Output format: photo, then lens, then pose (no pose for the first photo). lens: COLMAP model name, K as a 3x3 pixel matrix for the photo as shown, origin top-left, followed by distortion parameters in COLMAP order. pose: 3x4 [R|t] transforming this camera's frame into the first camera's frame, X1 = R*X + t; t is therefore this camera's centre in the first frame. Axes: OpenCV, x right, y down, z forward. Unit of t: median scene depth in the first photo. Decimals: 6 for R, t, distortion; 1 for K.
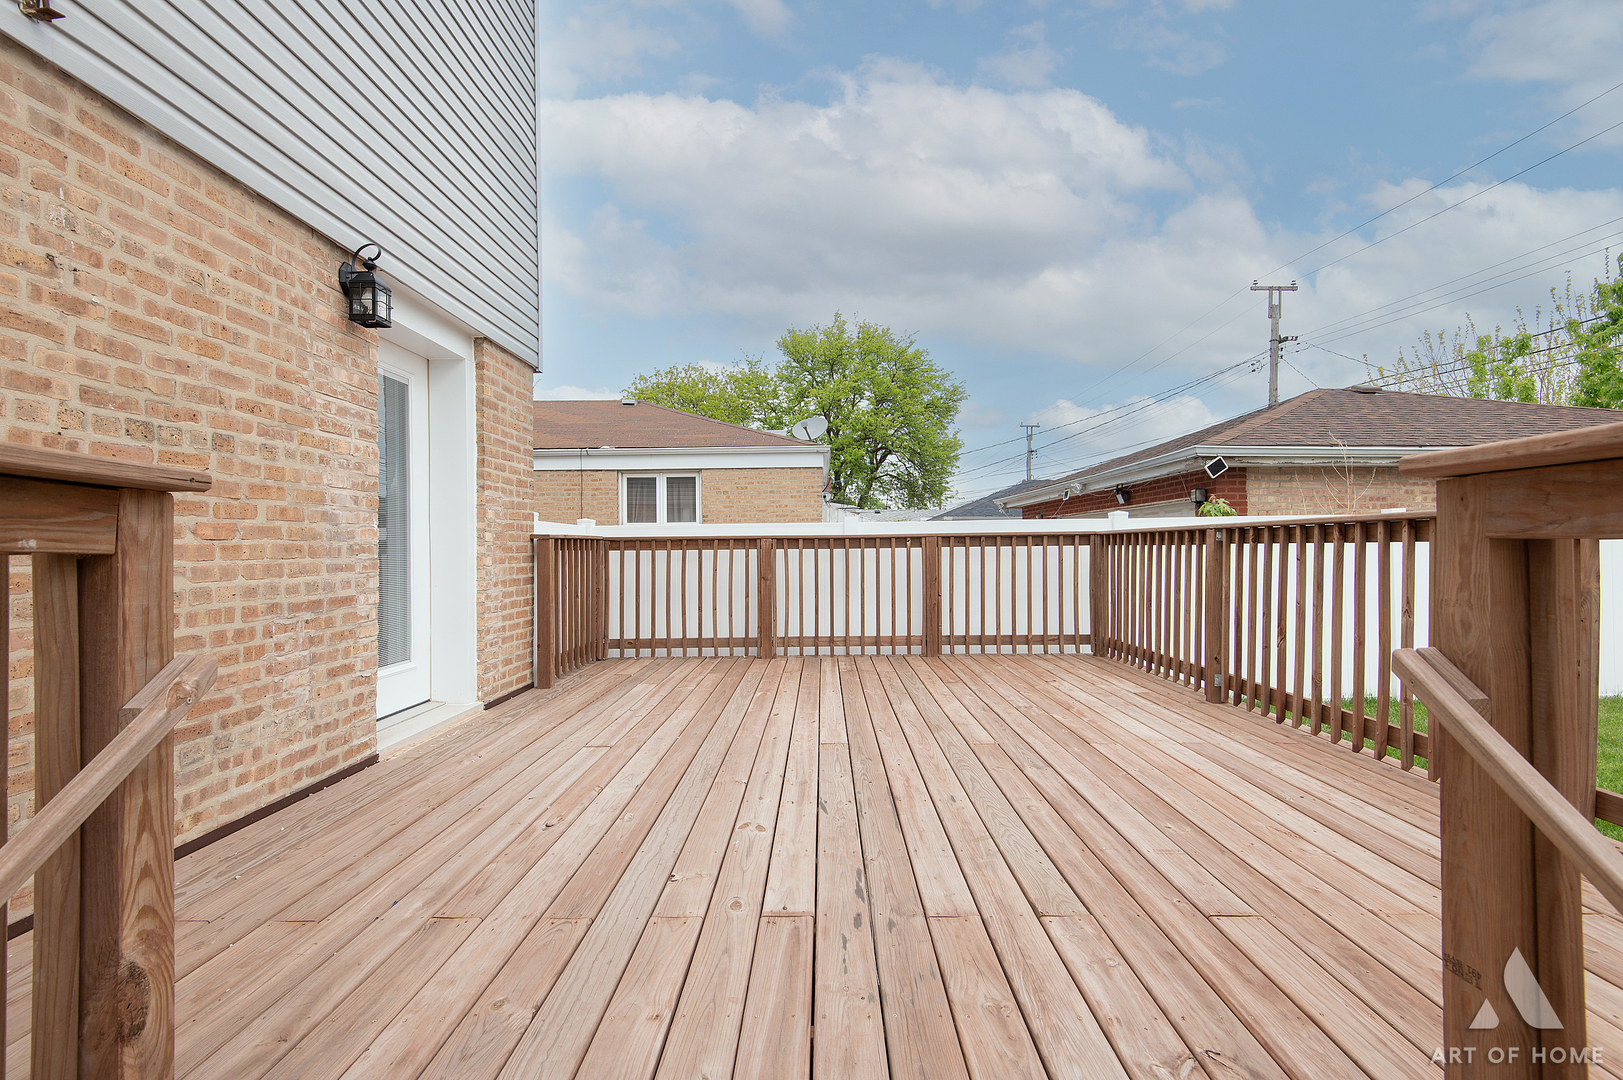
lens RADIAL K [[726.0, 0, 810.0], [0, 726.0, 544.7], [0, 0, 1]] dist [0.030358, -0.021469]
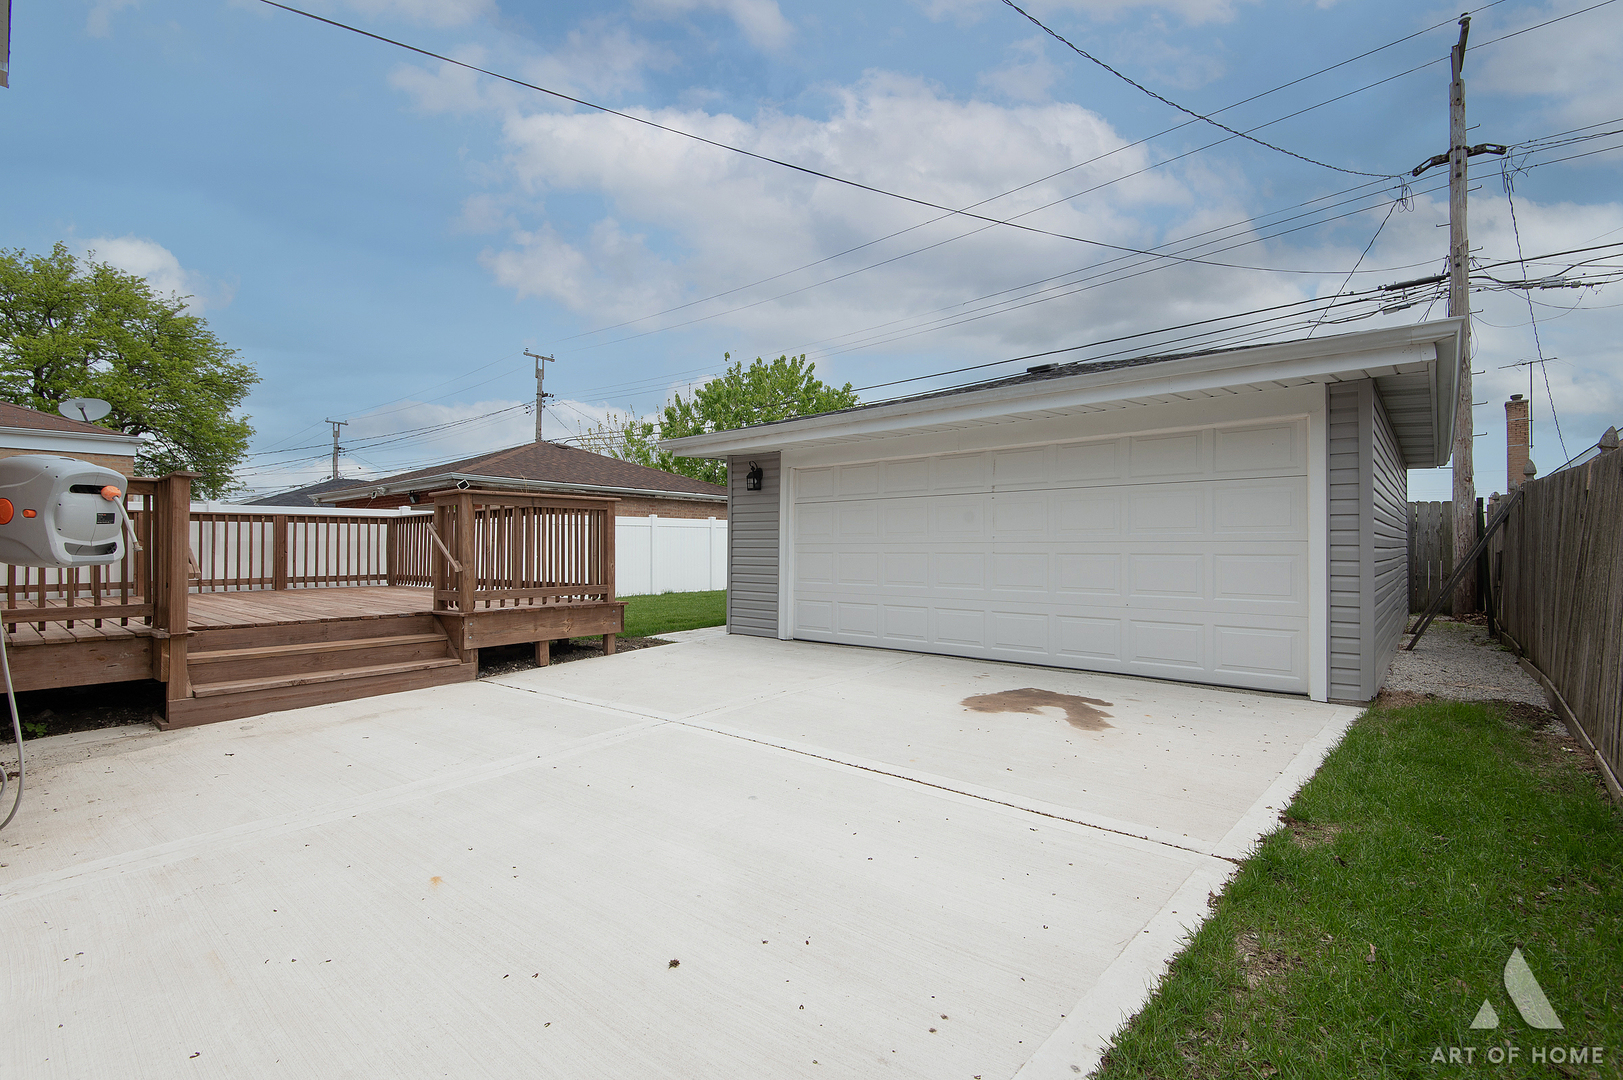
lens RADIAL K [[732.8, 0, 811.5], [0, 732.8, 540.0], [0, 0, 1]] dist [0.001151, 0.000111]
pose [[0.642426, 0.015972, 0.766181, -0.626731], [-0.005627, 0.999854, -0.016125, 0.121598], [-0.766327, 0.006048, 0.642422, -1.842200]]
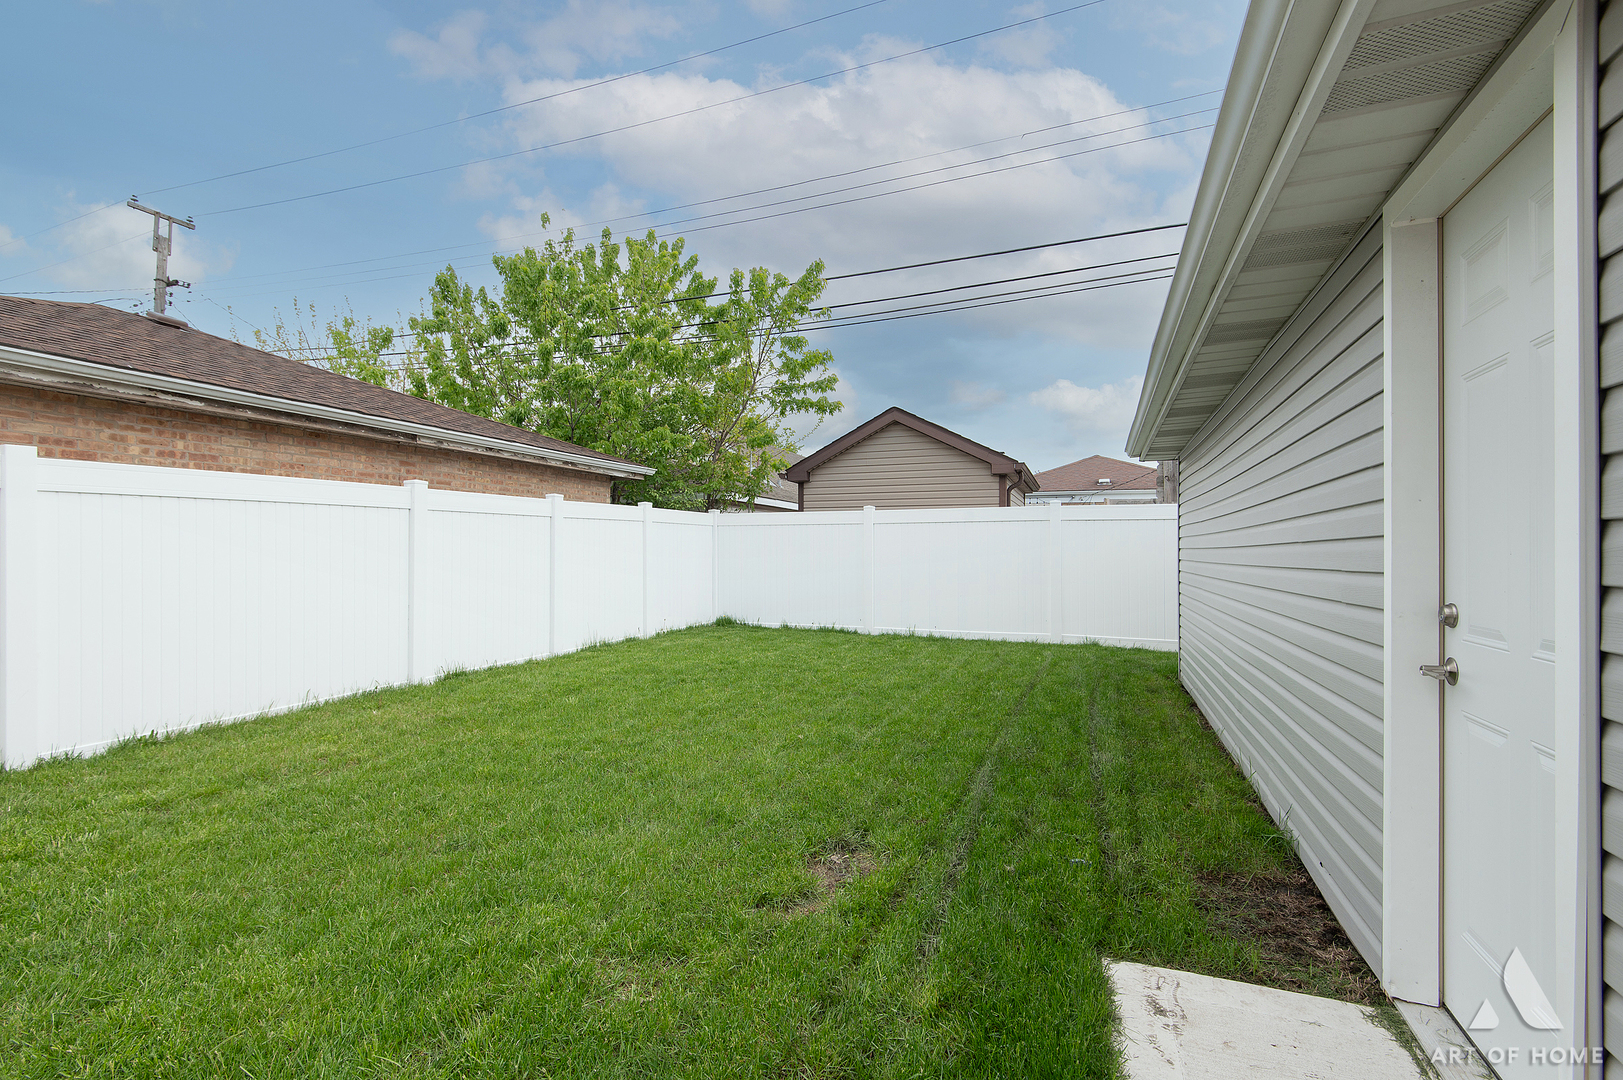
lens RADIAL K [[726.0, 0, 810.0], [0, 726.0, 544.7], [0, 0, 1]] dist [0.030358, -0.021469]
pose [[0.359867, 0.020814, 0.932771, 0.938729], [-0.014238, 0.999757, -0.016816, 0.069775], [-0.932895, -0.007229, 0.360076, 0.333109]]
